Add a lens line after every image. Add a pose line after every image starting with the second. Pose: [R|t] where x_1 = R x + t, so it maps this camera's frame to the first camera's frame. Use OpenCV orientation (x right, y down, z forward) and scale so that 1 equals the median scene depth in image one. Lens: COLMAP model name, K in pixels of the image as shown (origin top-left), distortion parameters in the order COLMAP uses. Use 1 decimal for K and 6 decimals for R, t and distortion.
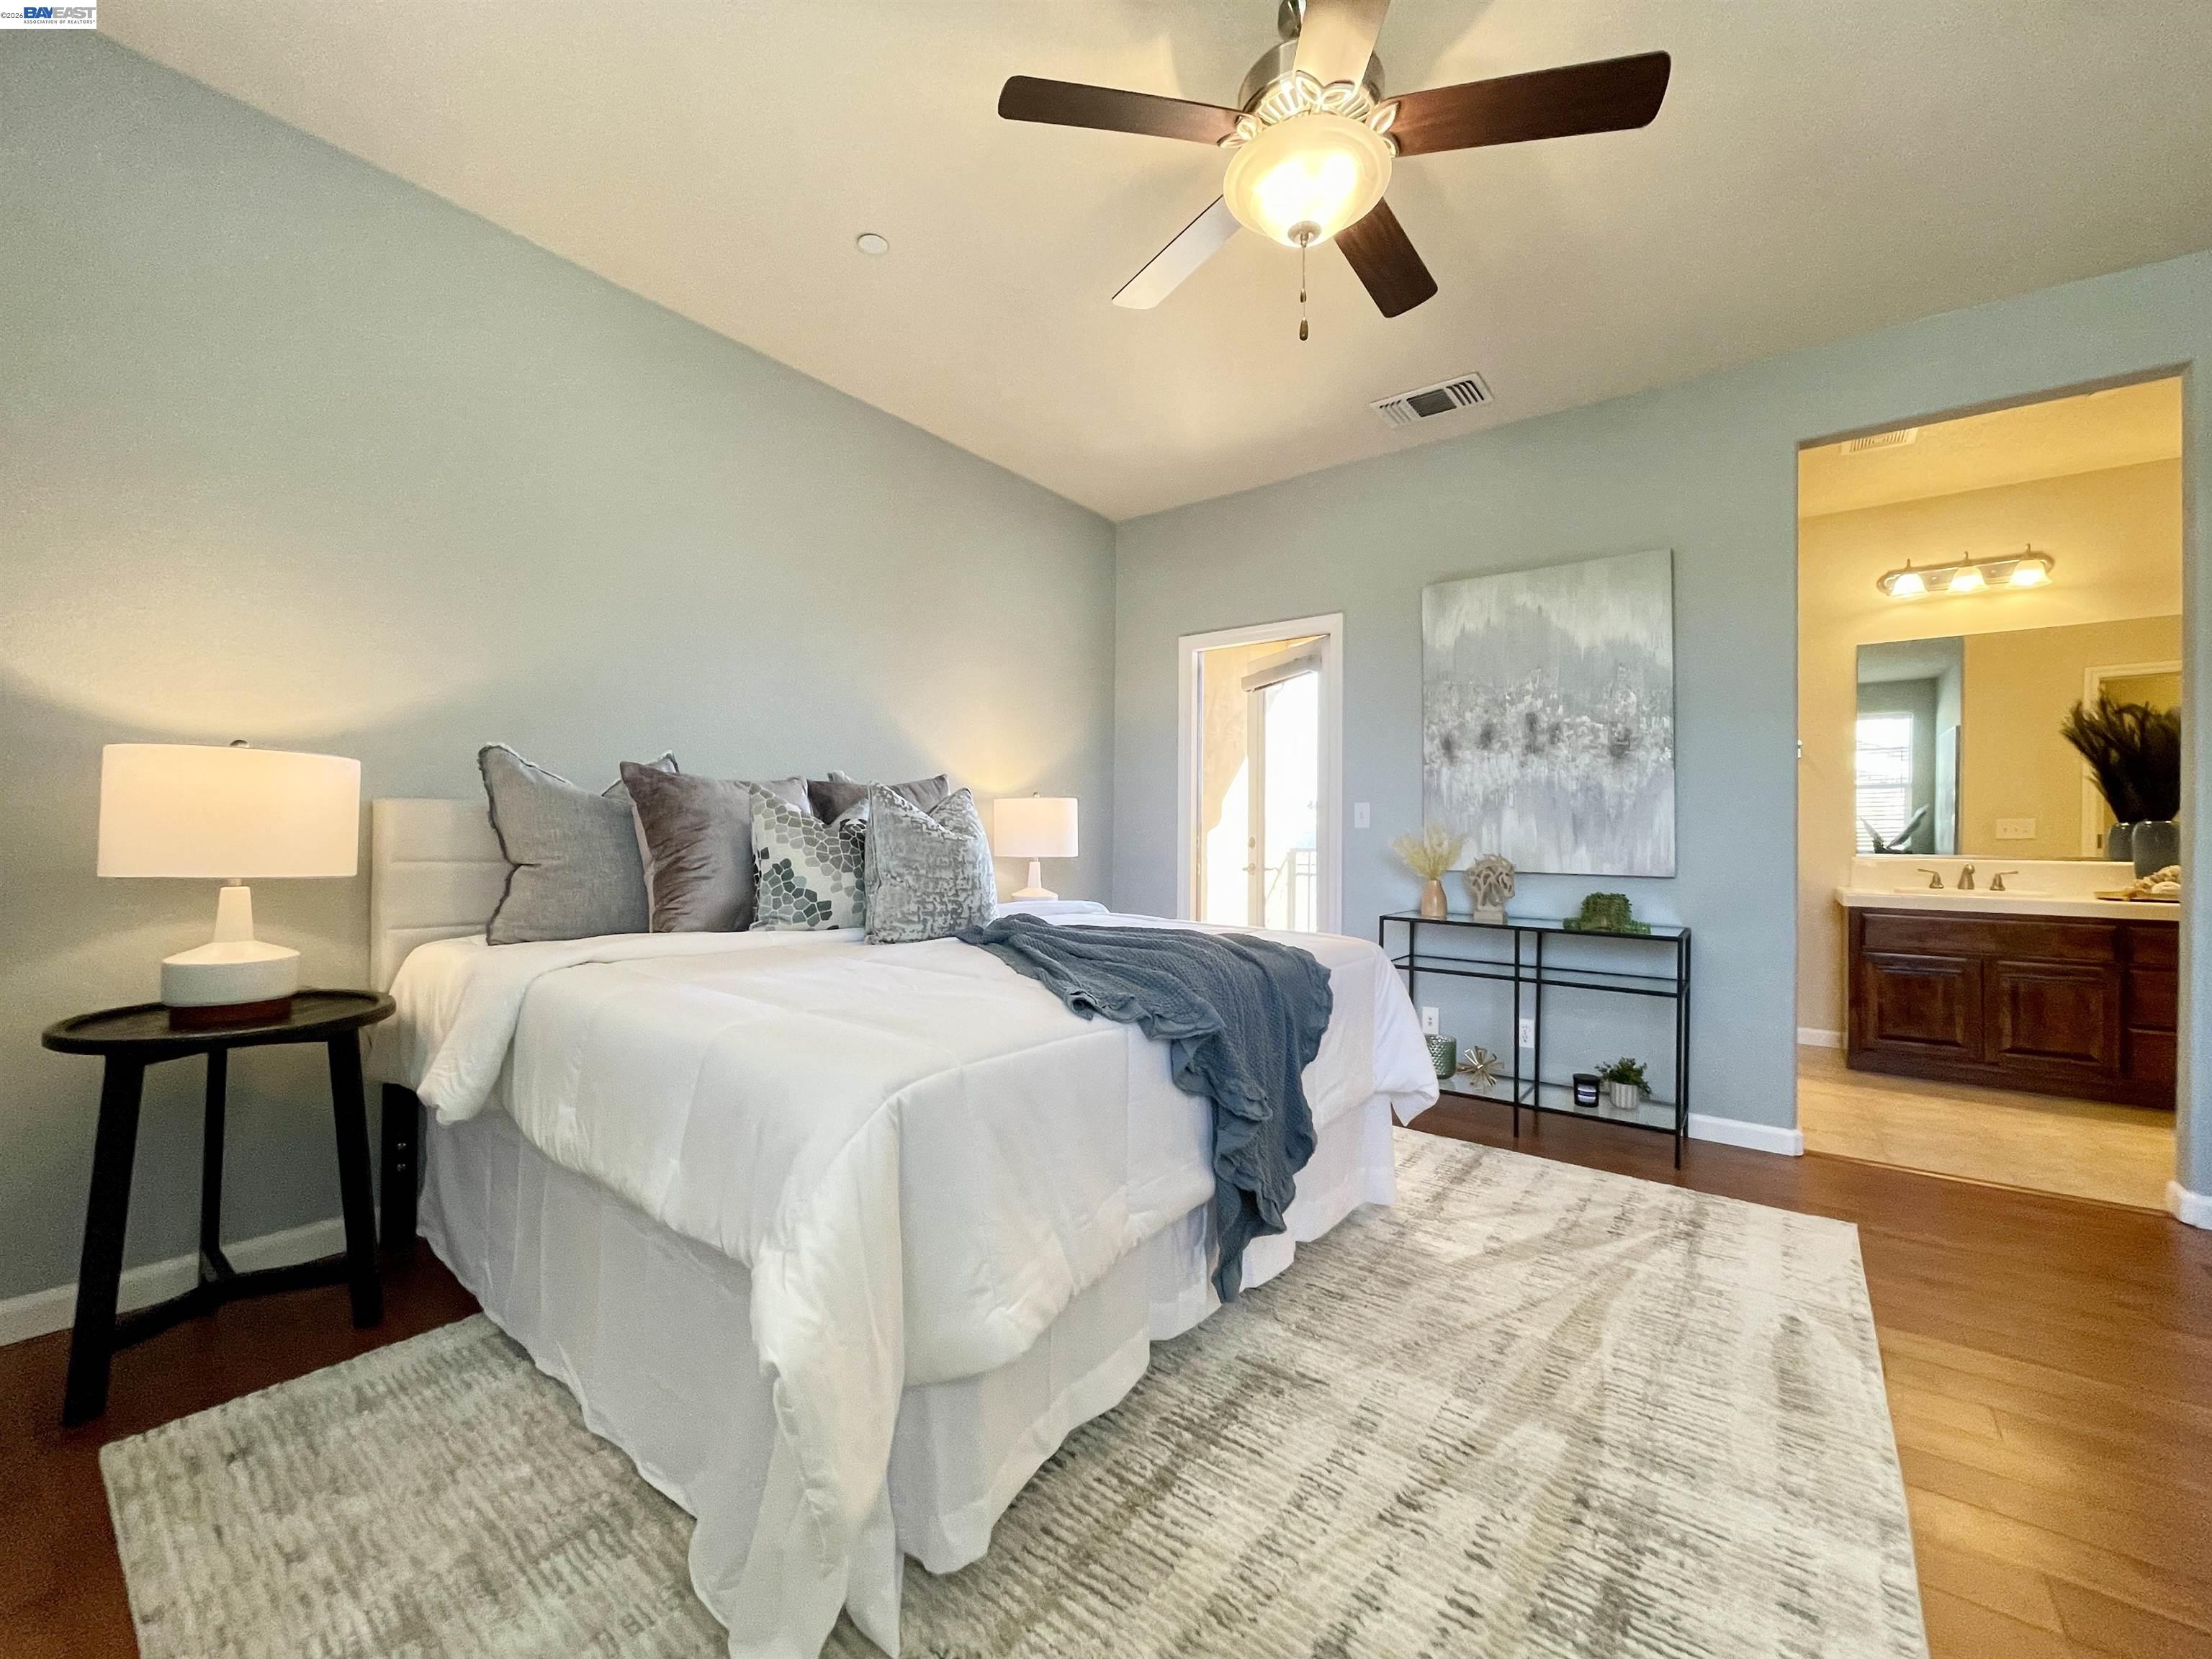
lens RADIAL K [[890.9, 0, 1104.1], [0, 890.9, 823.1], [0, 0, 1]] dist [-0.002938, 0.000023]
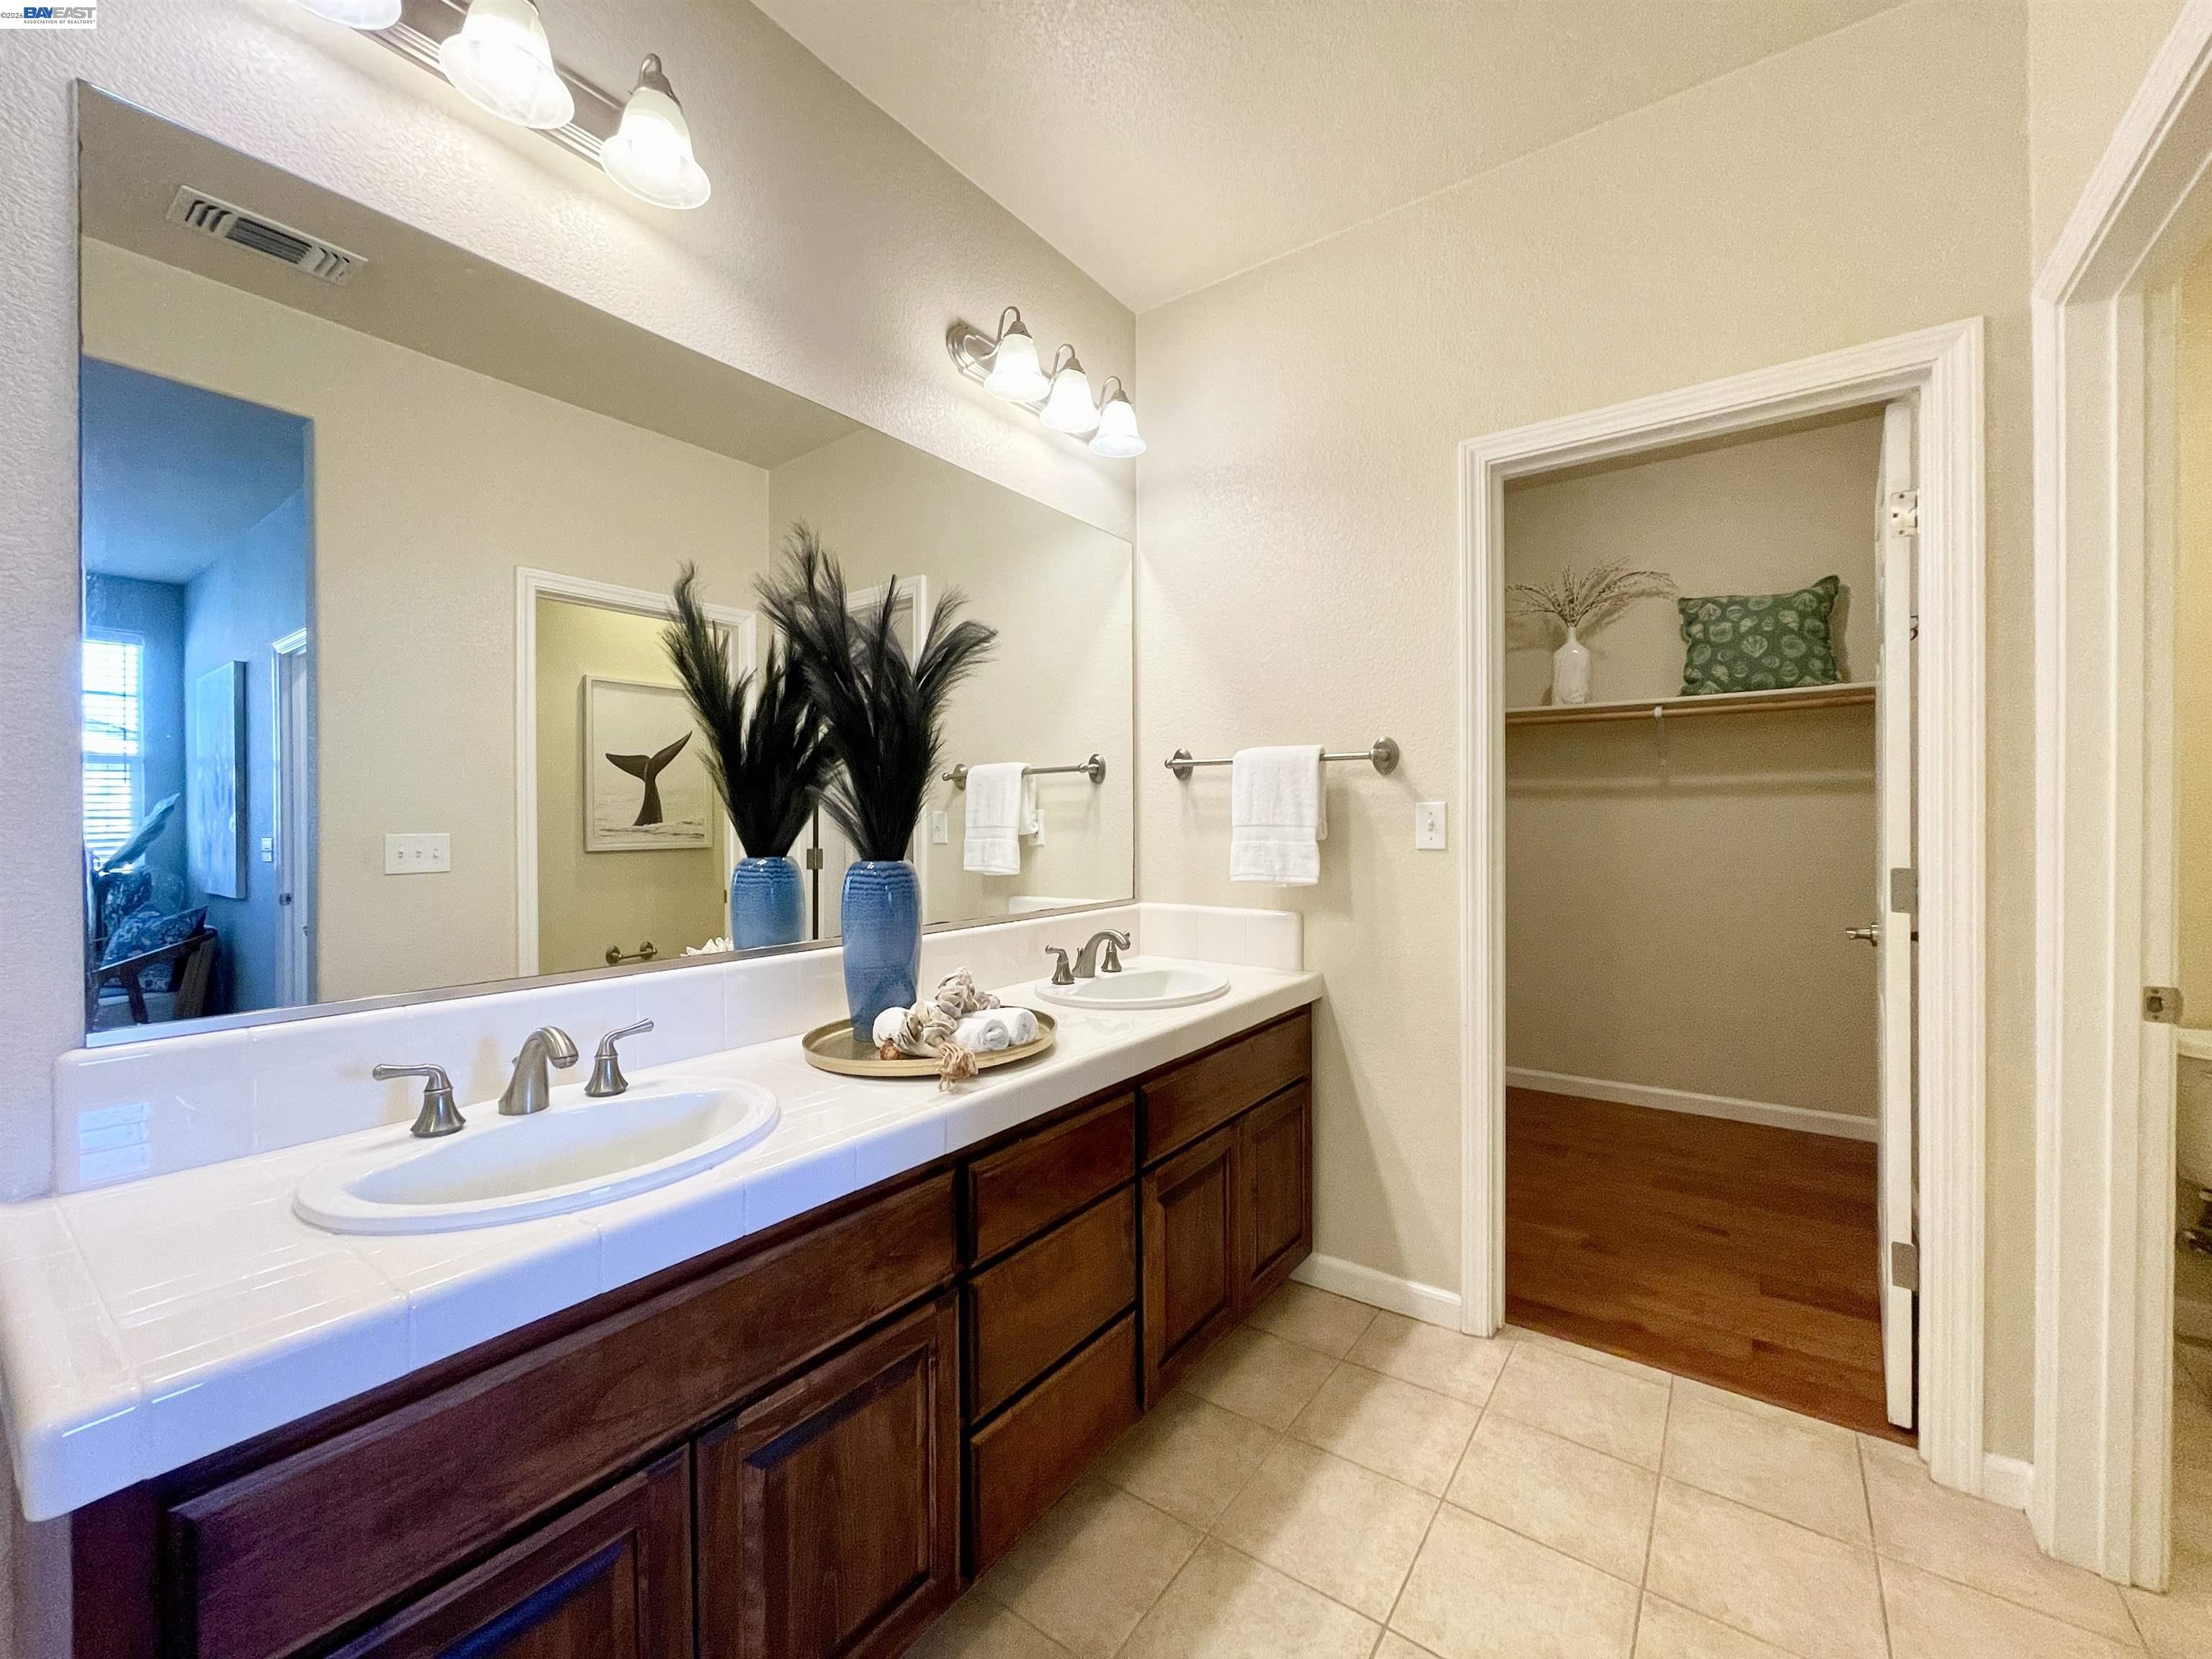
lens RADIAL K [[890.9, 0, 1101.4], [0, 890.9, 830.0], [0, 0, 1]] dist [-0.002938, 0.000023]
pose [[-0.015406, -0.018536, 0.999709, 0.838144], [-0.005325, 0.999815, 0.018456, -0.029735], [-0.999867, -0.005039, -0.015502, 1.010551]]
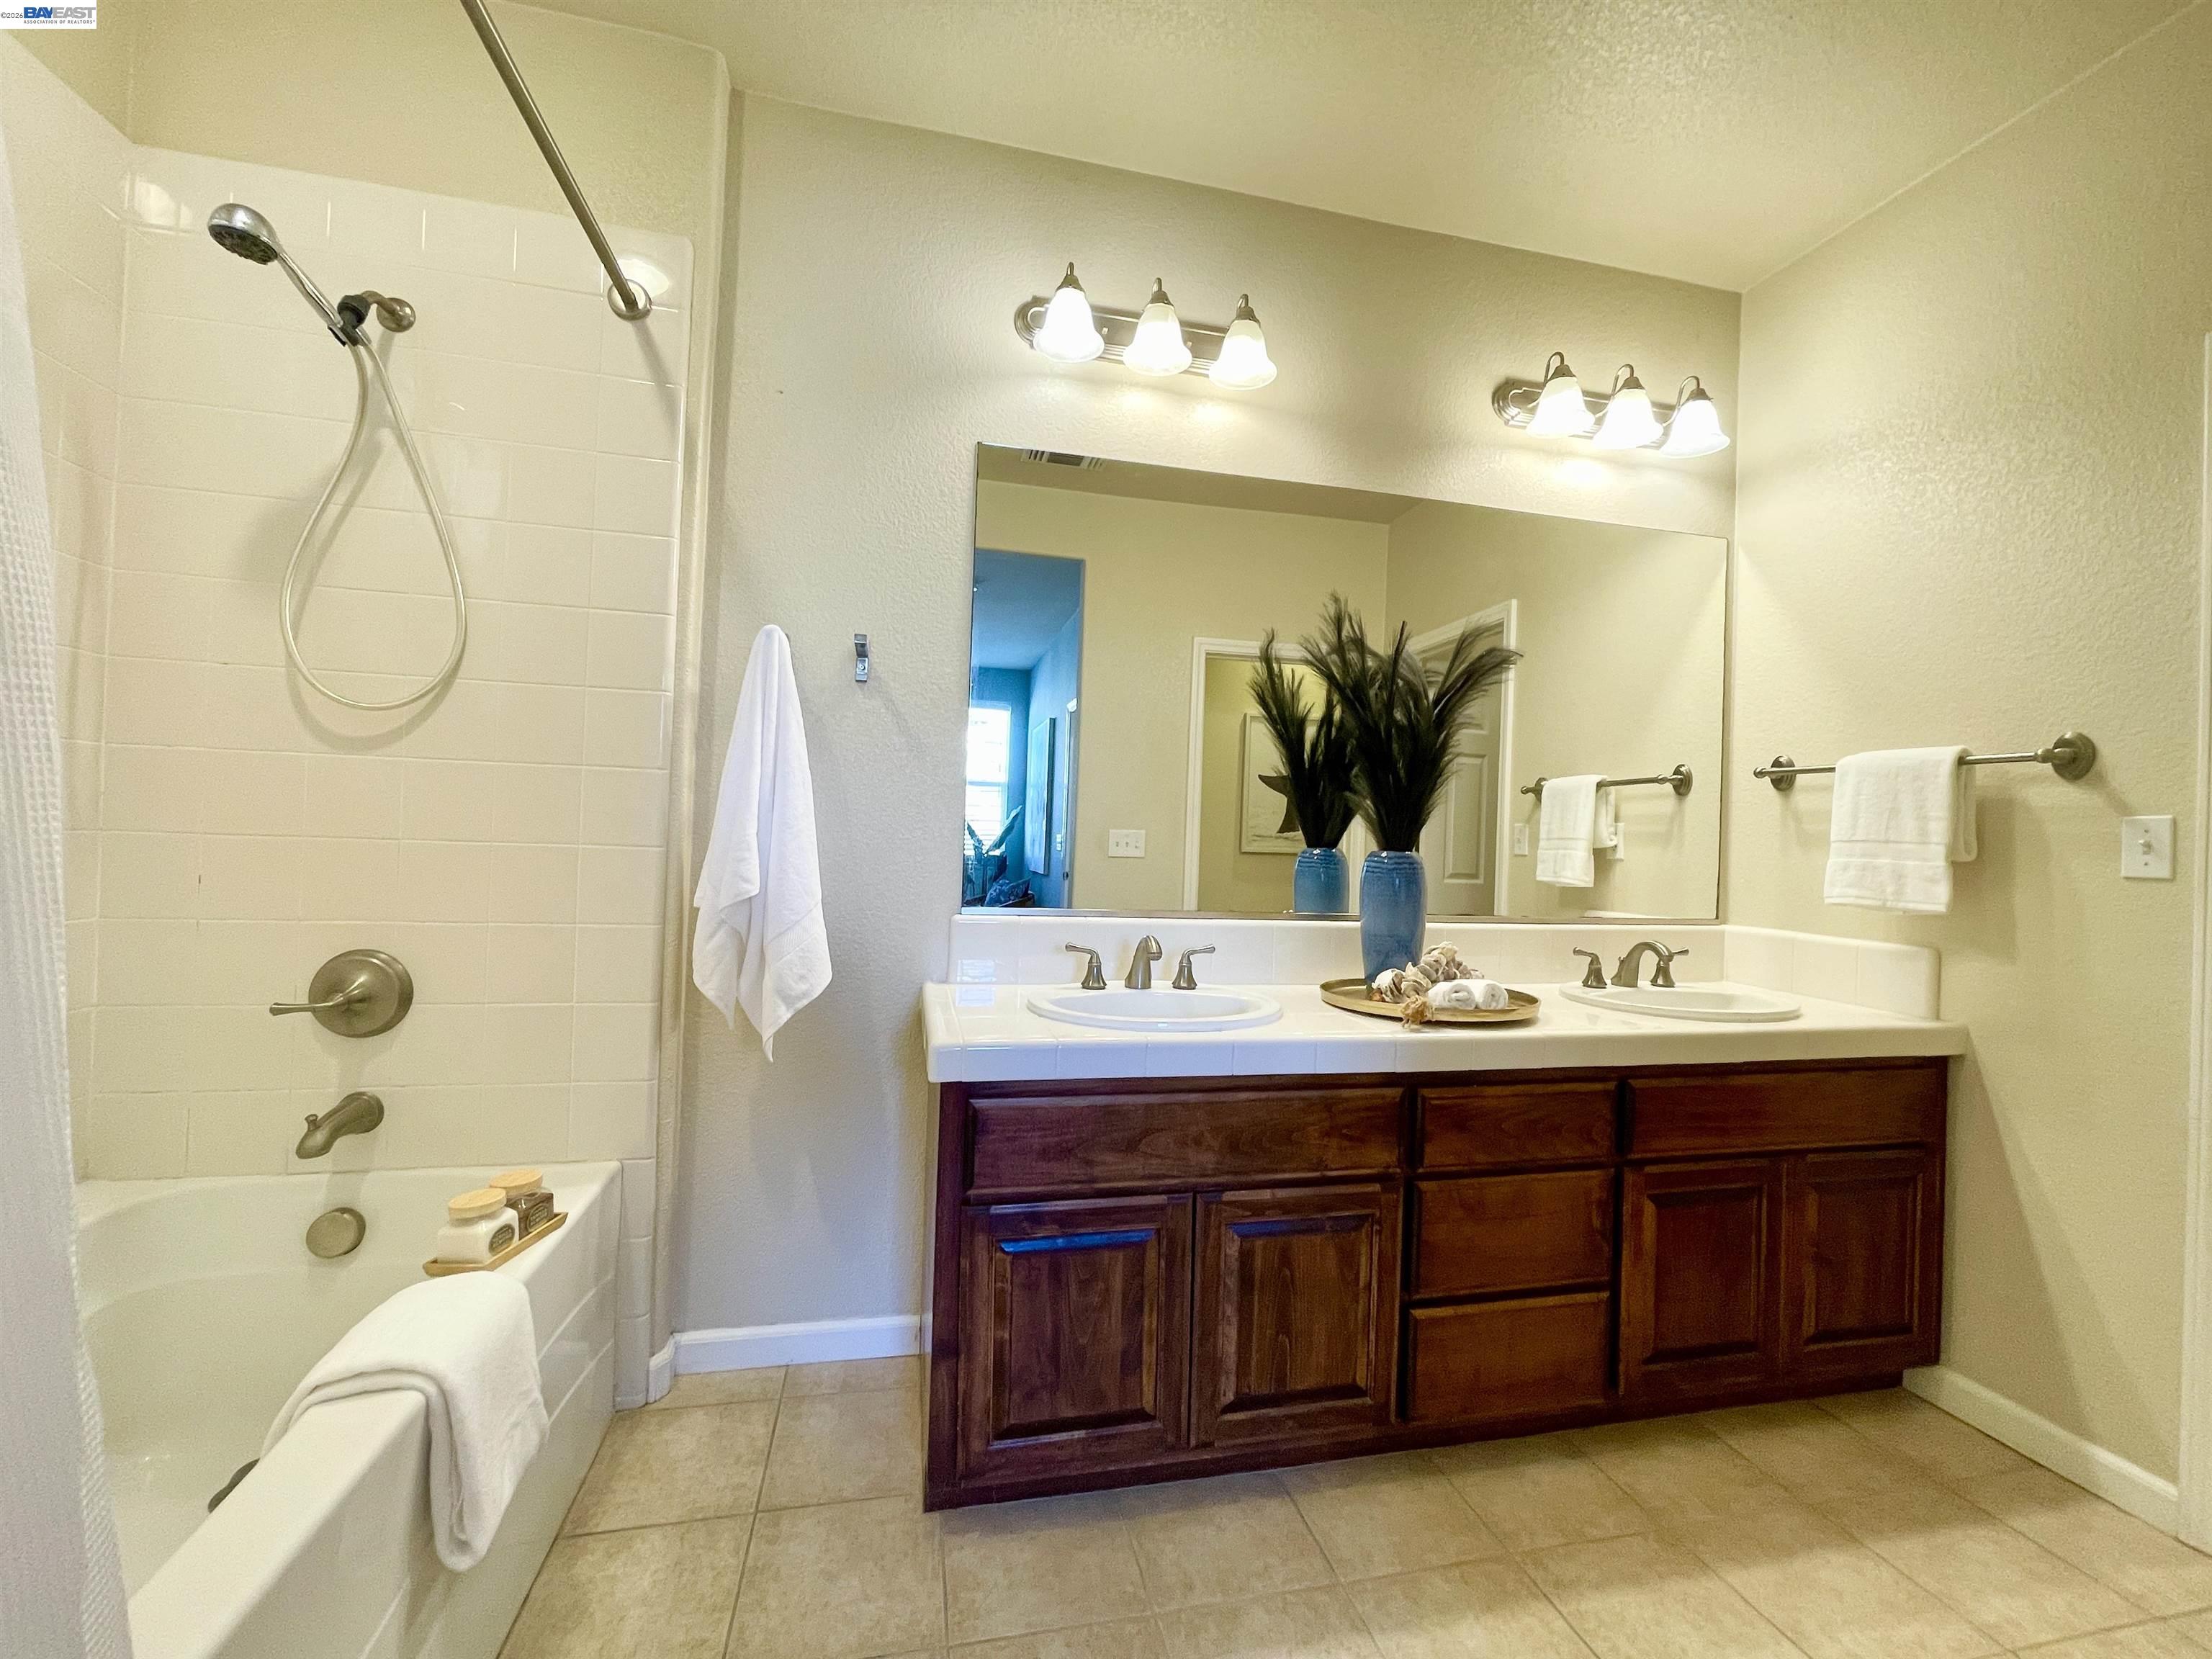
lens RADIAL K [[890.9, 0, 1102.8], [0, 890.9, 827.6], [0, 0, 1]] dist [-0.002938, 0.000023]
pose [[0.648876, 0.019691, 0.760640, 0.739635], [-0.035386, 0.999364, 0.004316, -0.014756], [-0.760071, -0.029717, 0.649160, 0.880658]]
